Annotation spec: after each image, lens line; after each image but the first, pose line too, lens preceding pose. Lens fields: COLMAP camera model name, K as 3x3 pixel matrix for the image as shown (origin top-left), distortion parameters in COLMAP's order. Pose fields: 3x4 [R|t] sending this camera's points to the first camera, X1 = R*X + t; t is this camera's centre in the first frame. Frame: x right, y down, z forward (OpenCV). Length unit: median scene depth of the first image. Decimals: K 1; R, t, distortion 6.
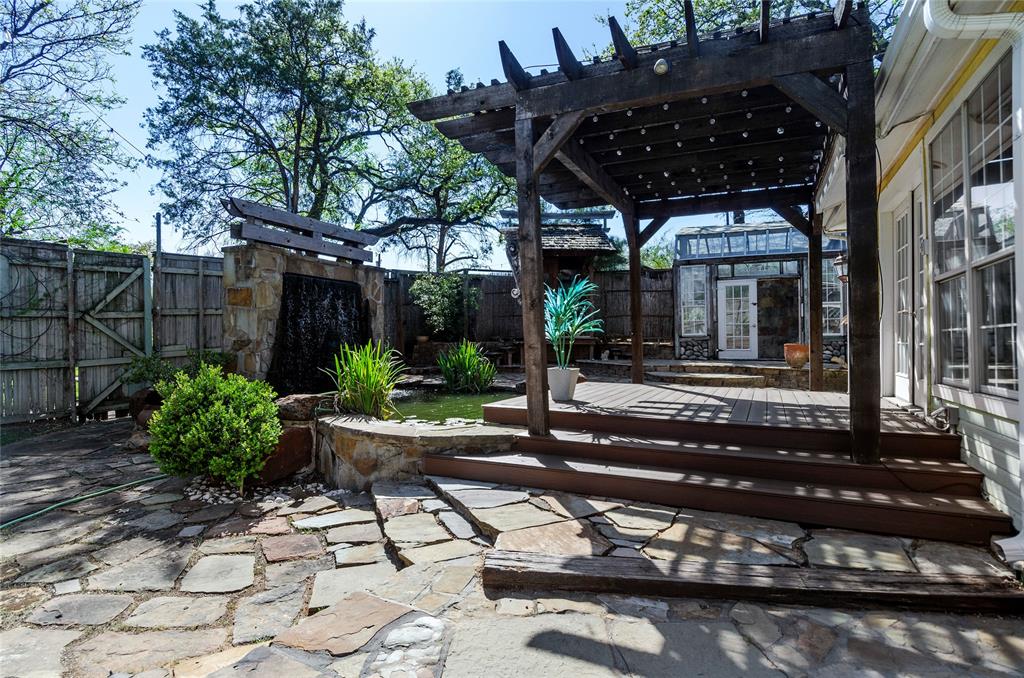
lens RADIAL K [[536.4, 0, 501.9], [0, 536.4, 335.9], [0, 0, 1]] dist [0.000303, -0.001724]
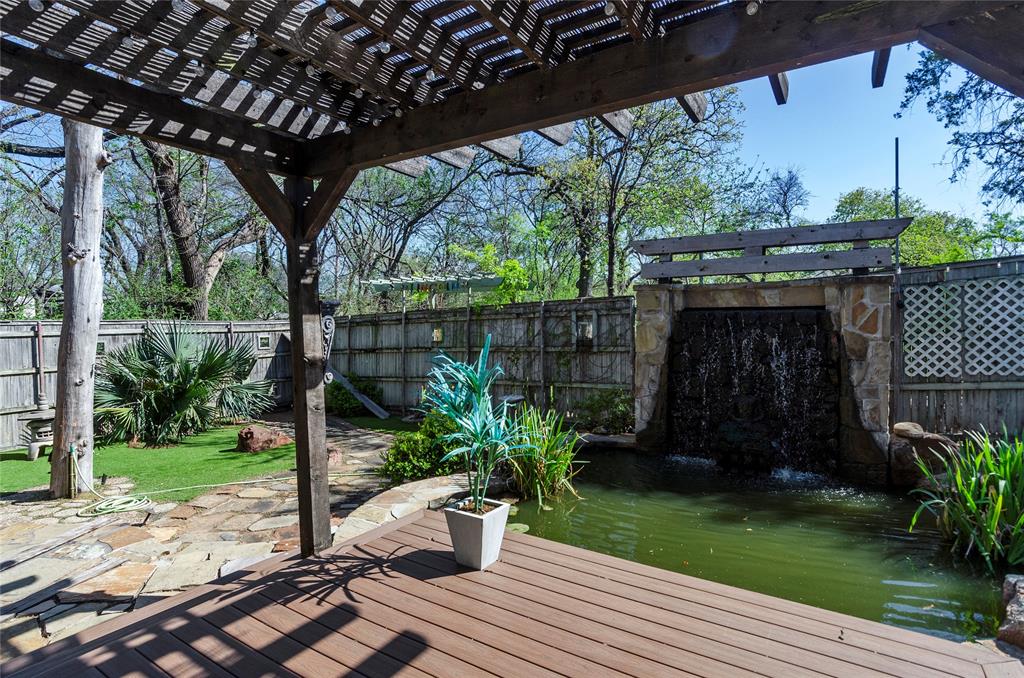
lens RADIAL K [[536.4, 0, 504.4], [0, 536.4, 341.1], [0, 0, 1]] dist [0.000303, -0.001724]
pose [[-0.131901, 0.027598, -0.990879, 0.520668], [0.008883, 0.999605, 0.026659, -0.098992], [0.991223, -0.005285, -0.132094, 0.882303]]
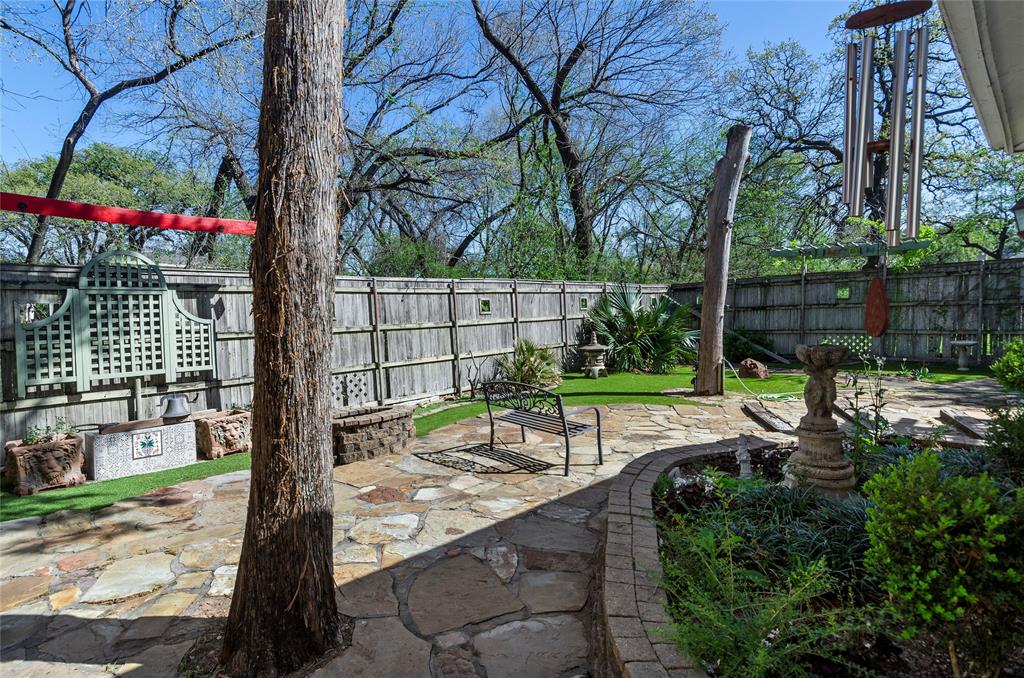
lens RADIAL K [[536.4, 0, 506.5], [0, 536.4, 338.7], [0, 0, 1]] dist [0.000303, -0.001724]
pose [[-0.318751, 0.057904, -0.946068, 1.150636], [0.009983, 0.998282, 0.057737, -0.034568], [0.947786, 0.008959, -0.318782, -0.087854]]
